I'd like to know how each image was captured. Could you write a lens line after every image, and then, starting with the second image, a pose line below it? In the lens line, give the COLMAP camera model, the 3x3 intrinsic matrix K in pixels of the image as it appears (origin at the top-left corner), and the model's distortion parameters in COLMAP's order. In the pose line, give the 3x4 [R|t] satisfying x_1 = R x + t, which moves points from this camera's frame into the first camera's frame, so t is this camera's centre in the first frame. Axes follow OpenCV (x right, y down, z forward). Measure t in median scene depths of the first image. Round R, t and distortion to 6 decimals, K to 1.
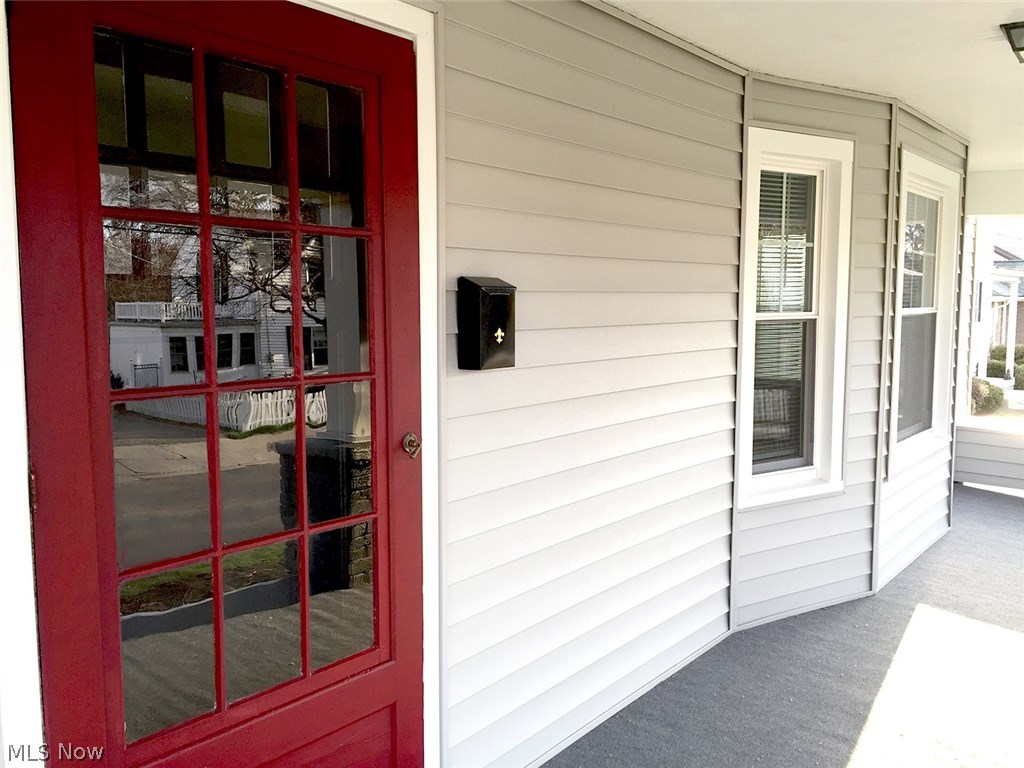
lens RADIAL K [[875.6, 0, 512.2], [0, 875.6, 384.2], [0, 0, 1]] dist [0.067854, -0.090921]
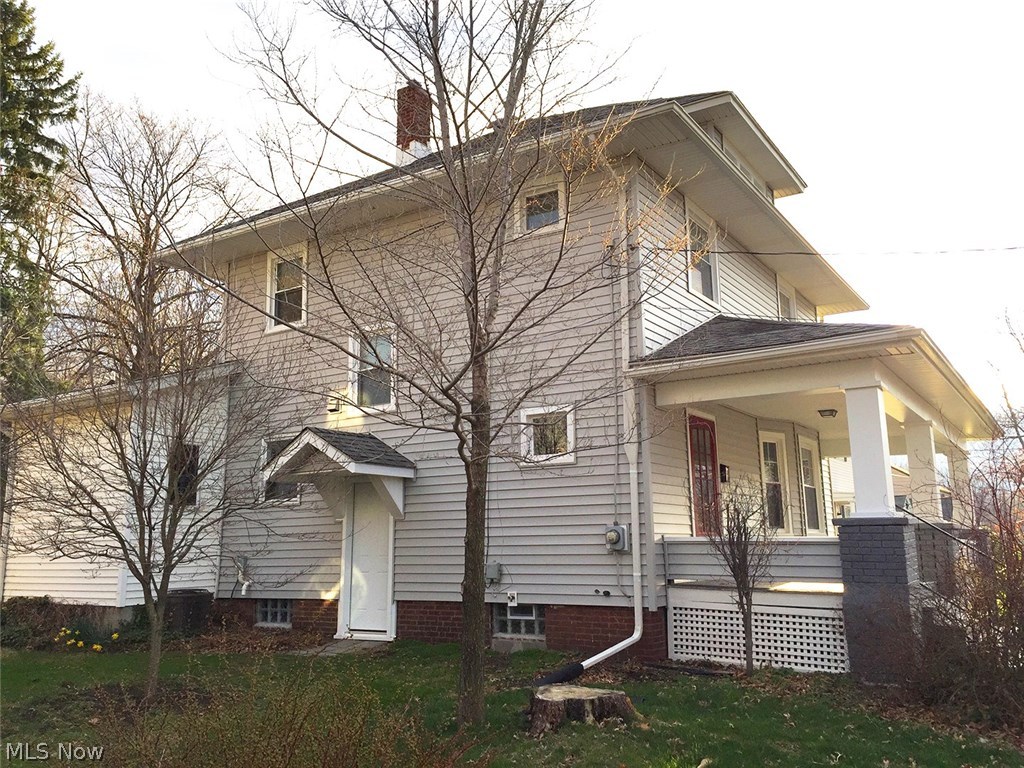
lens RADIAL K [[875.6, 0, 511.9], [0, 875.6, 382.9], [0, 0, 1]] dist [0.067854, -0.090921]
pose [[0.994795, 0.006418, 0.101692, -0.987314], [0.022952, 0.958250, -0.285010, 0.474842], [-0.099275, 0.285861, 0.953115, -2.149150]]
